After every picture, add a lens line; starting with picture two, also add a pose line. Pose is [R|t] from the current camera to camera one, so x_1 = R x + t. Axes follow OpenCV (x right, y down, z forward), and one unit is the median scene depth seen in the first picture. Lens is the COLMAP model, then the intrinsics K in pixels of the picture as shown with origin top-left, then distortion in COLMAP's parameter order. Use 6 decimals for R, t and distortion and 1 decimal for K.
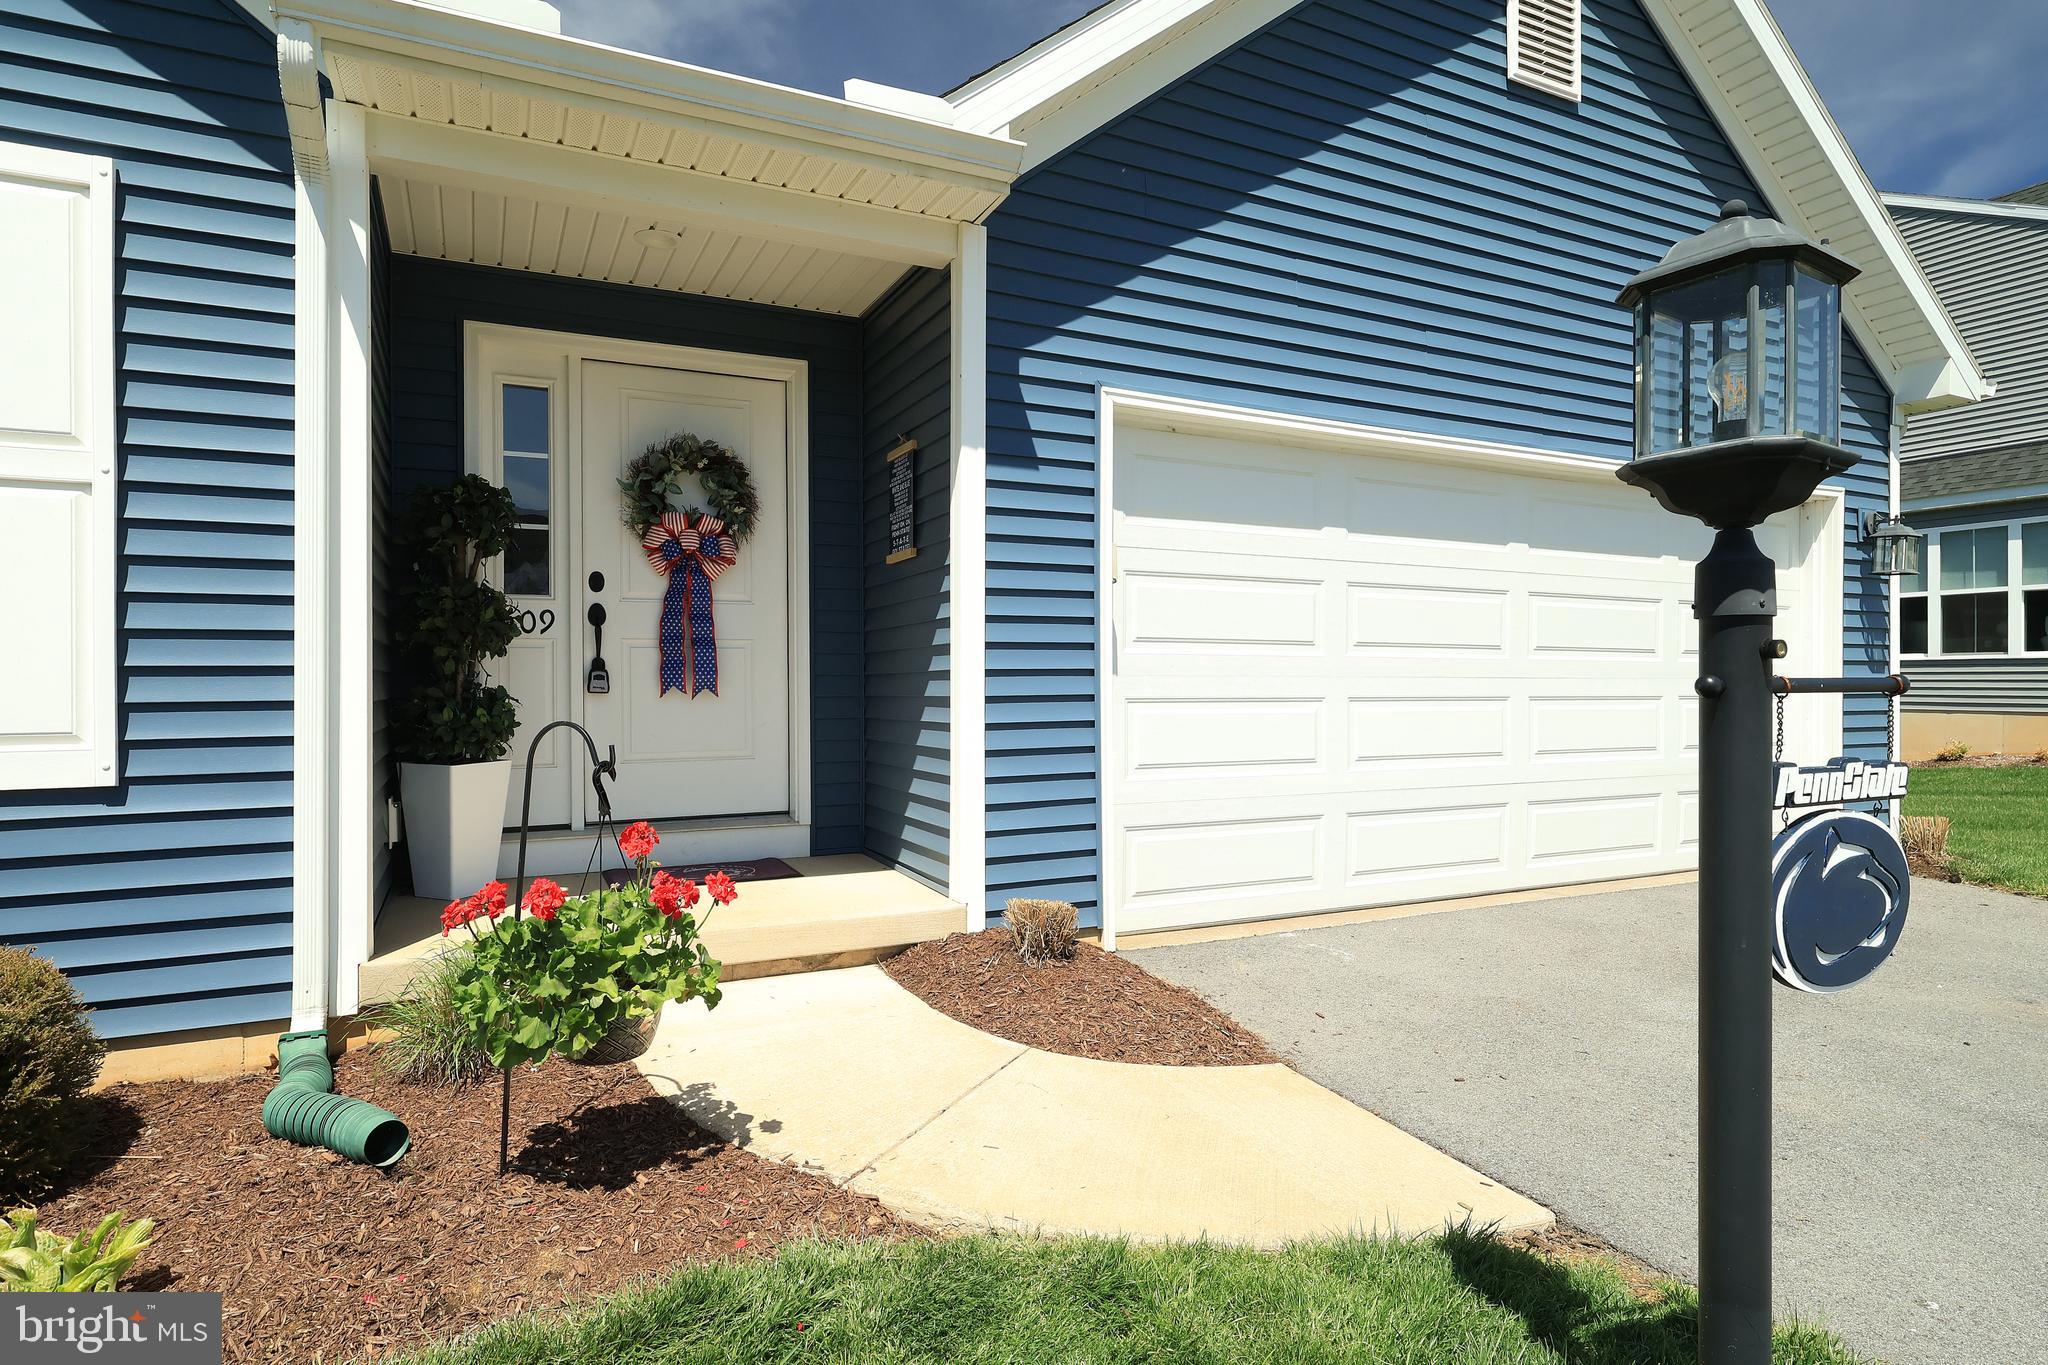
lens RADIAL K [[1118.3, 0, 1027.5], [0, 1118.3, 703.3], [0, 0, 1]] dist [-0.030263, 0.013806]
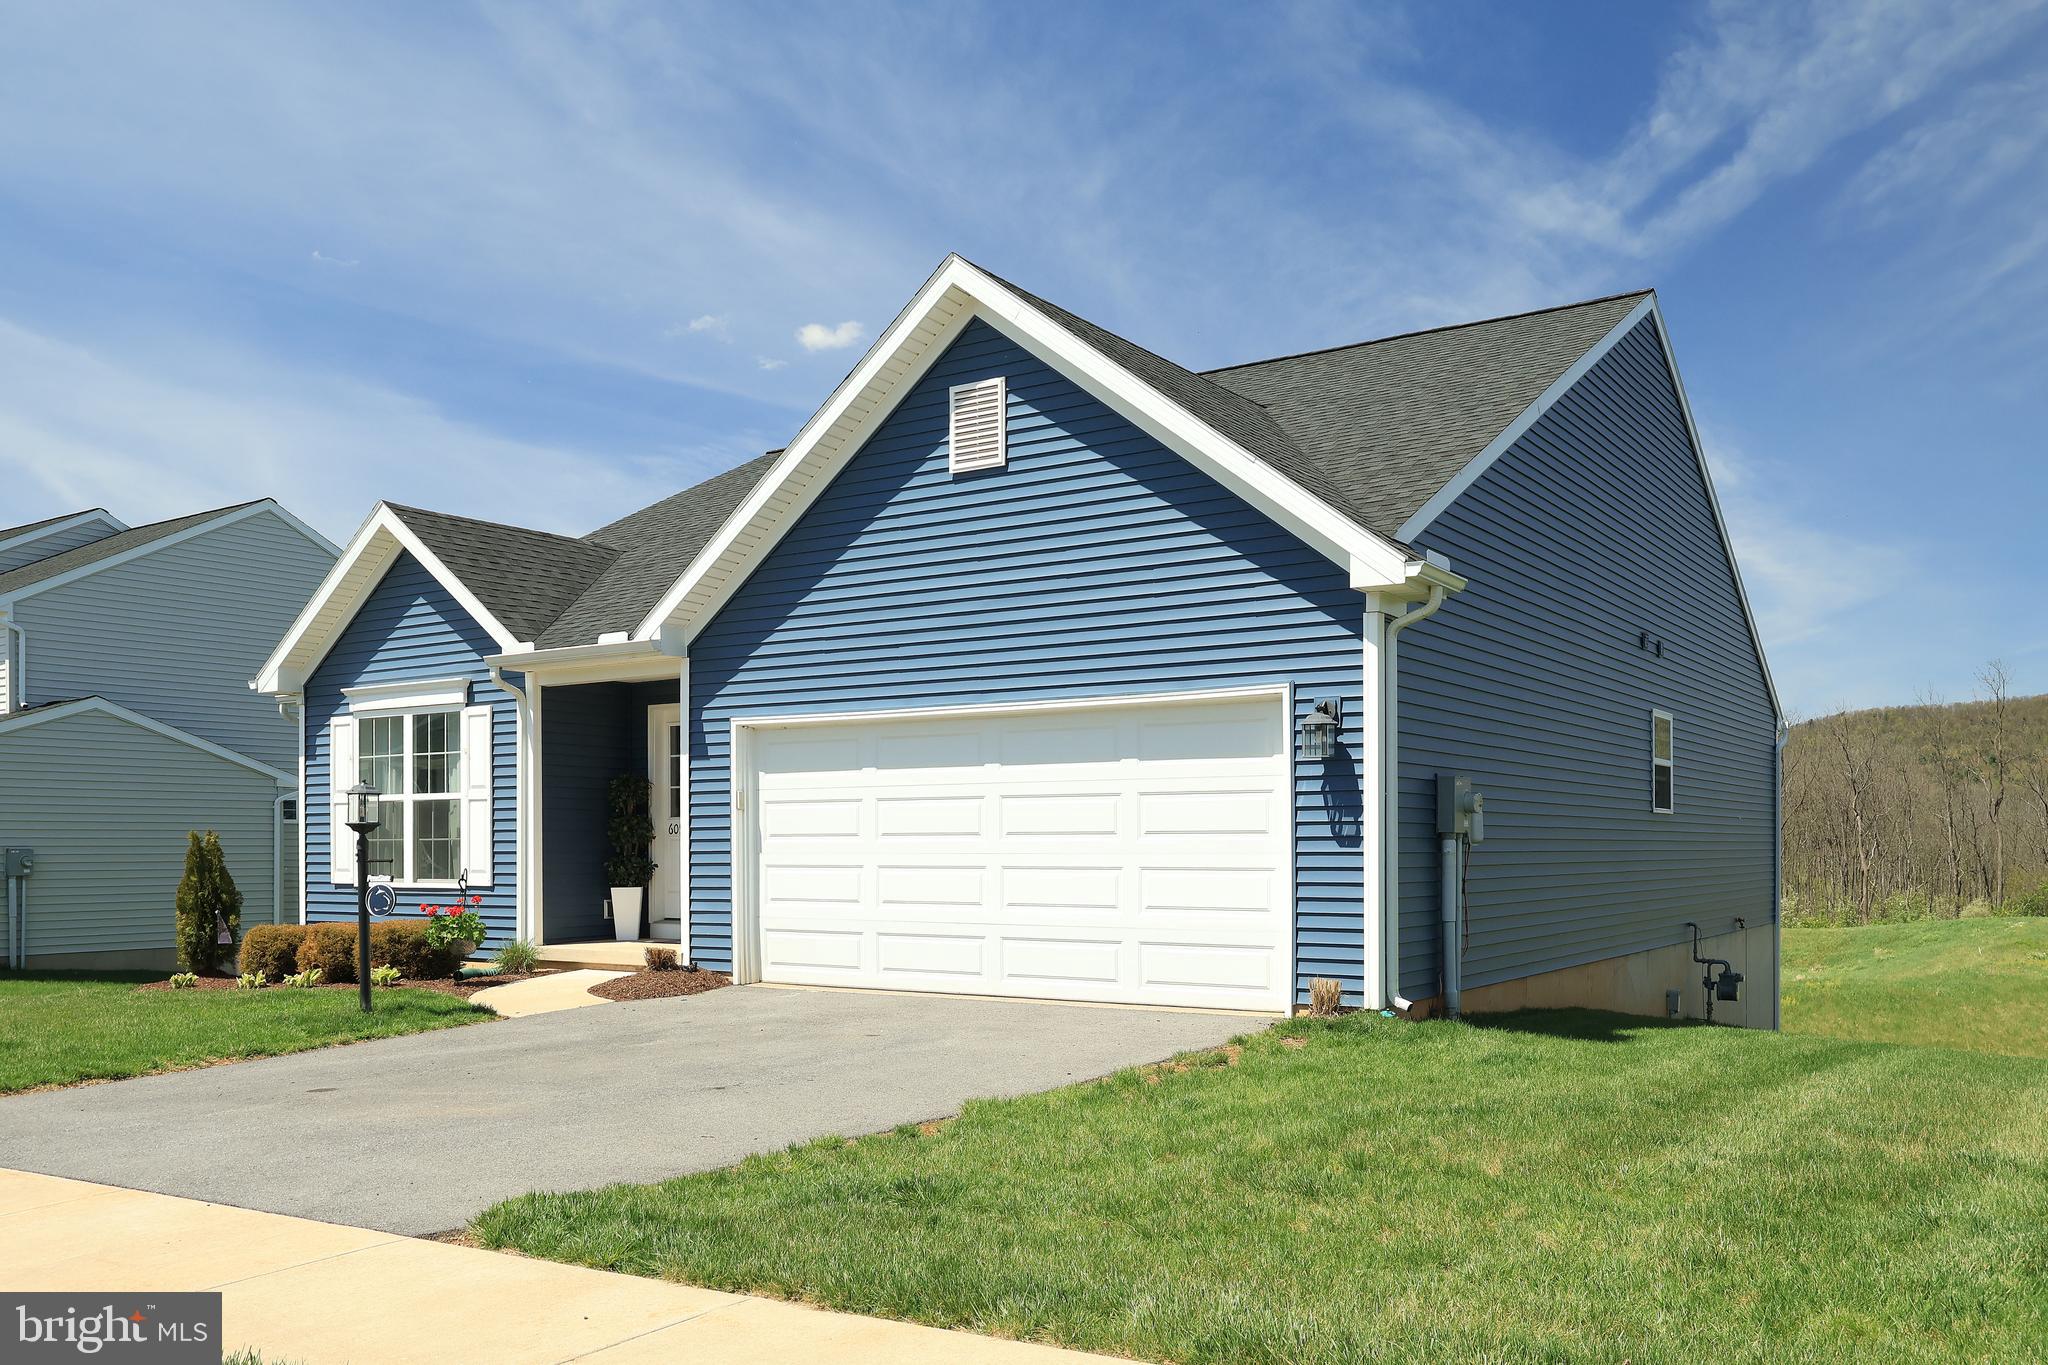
lens RADIAL K [[1660.2, 0, 1023.4], [0, 1660.2, 857.5], [0, 0, 1]] dist [0.002636, -0.008863]
pose [[0.509955, 0.003513, -0.860194, 2.632704], [-0.011096, 0.999935, -0.002495, -0.013753], [0.860130, 0.010816, 0.509961, -0.115816]]
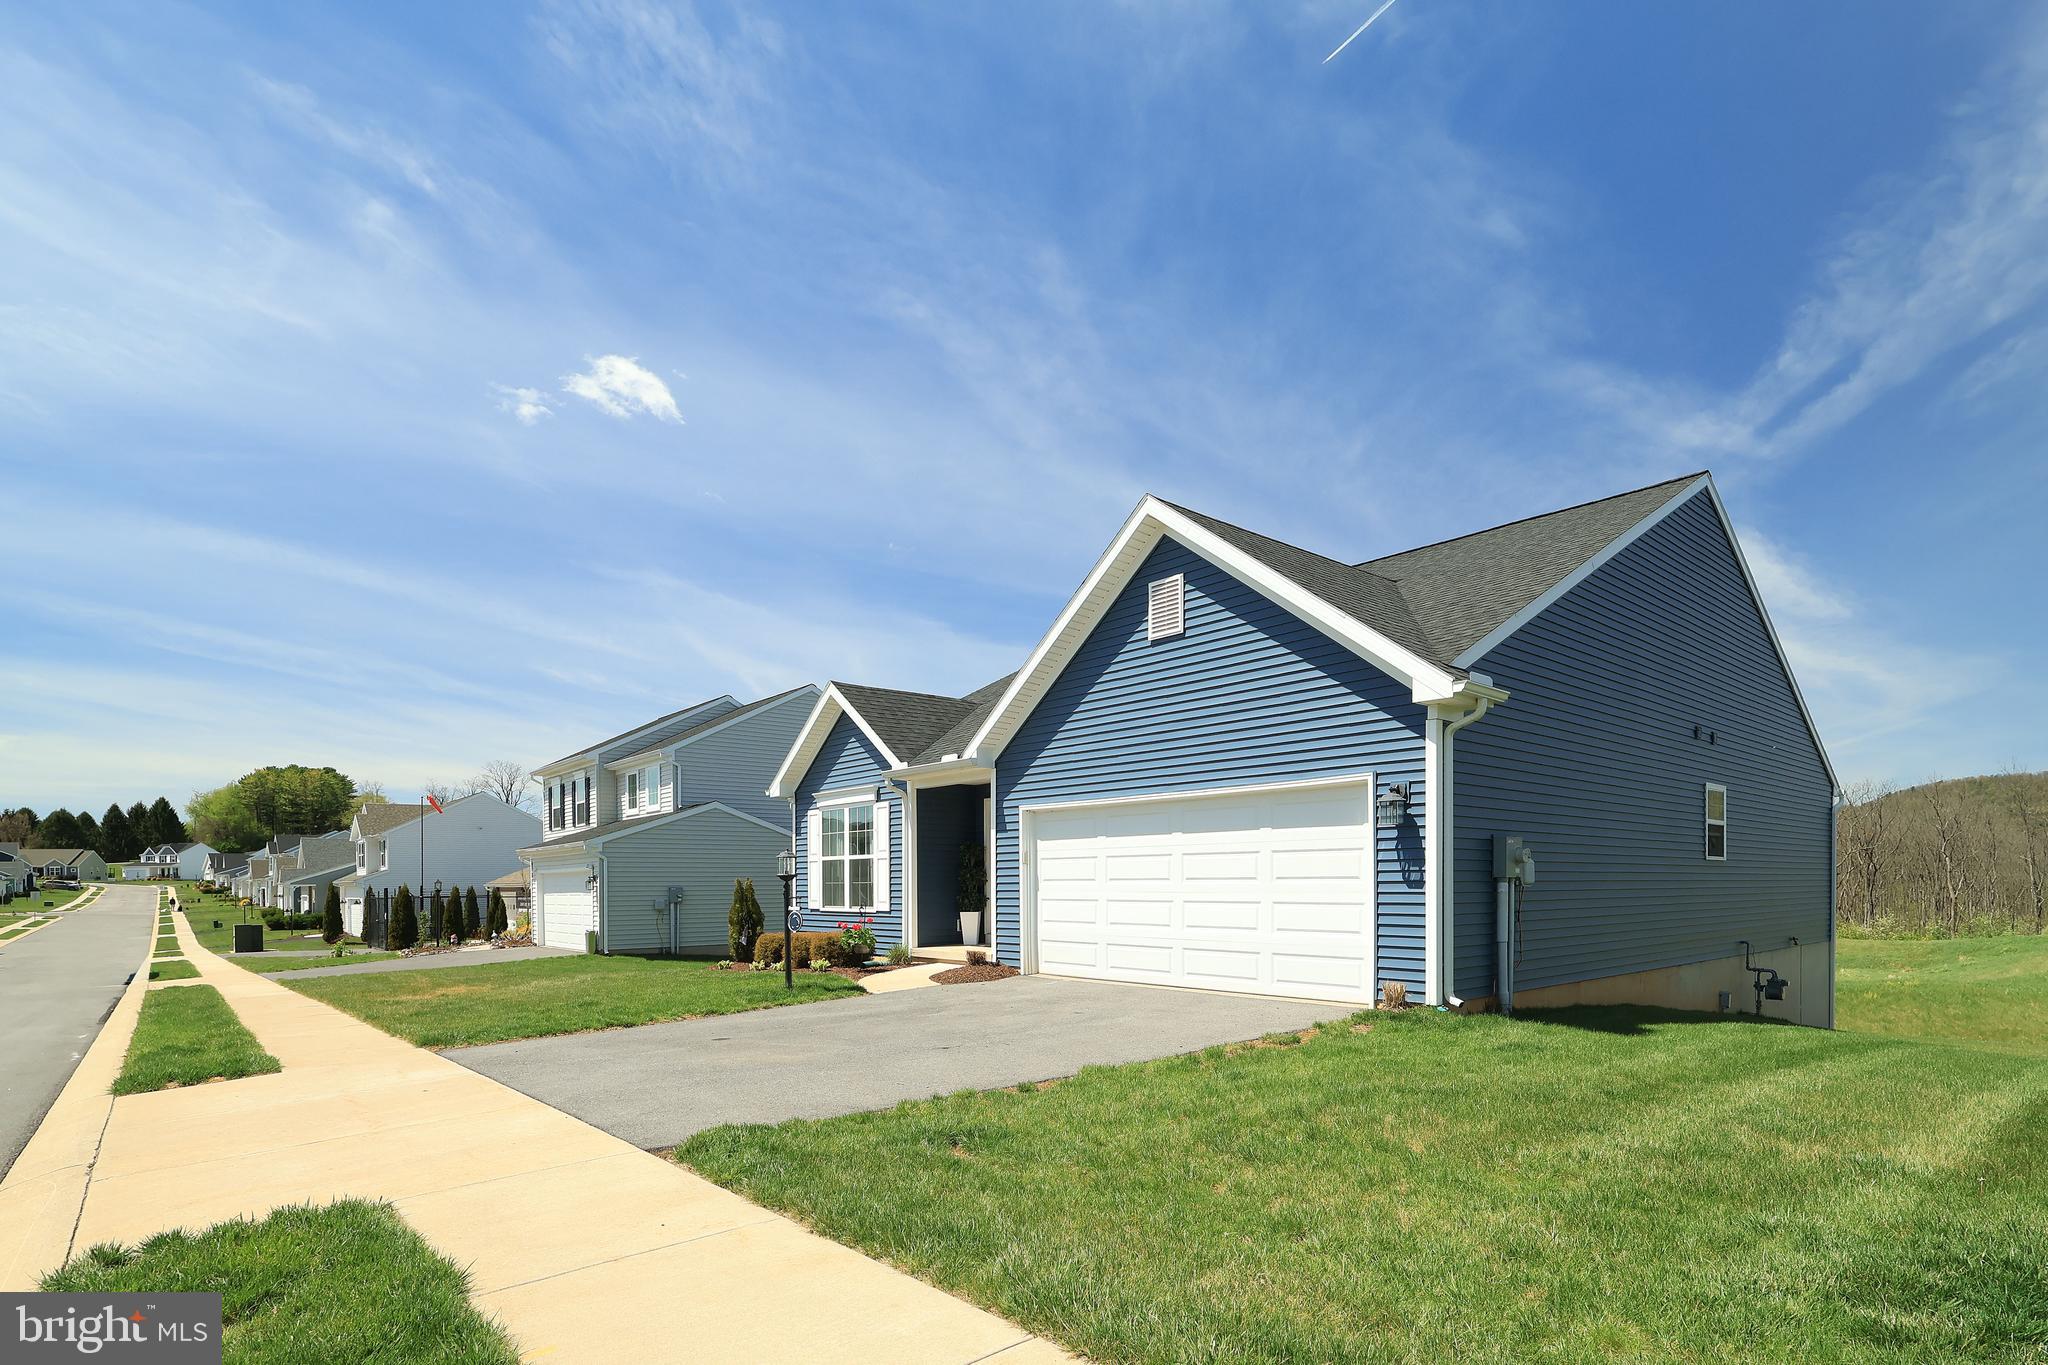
lens RADIAL K [[1021.0, 0, 1016.4], [0, 1021.0, 897.0], [0, 0, 1]] dist [0.004506, 0.000337]
pose [[0.262359, 0.010309, -0.964915, 2.593561], [-0.010088, 0.999918, 0.007940, -0.029019], [0.964917, 0.007650, 0.262442, 0.157973]]
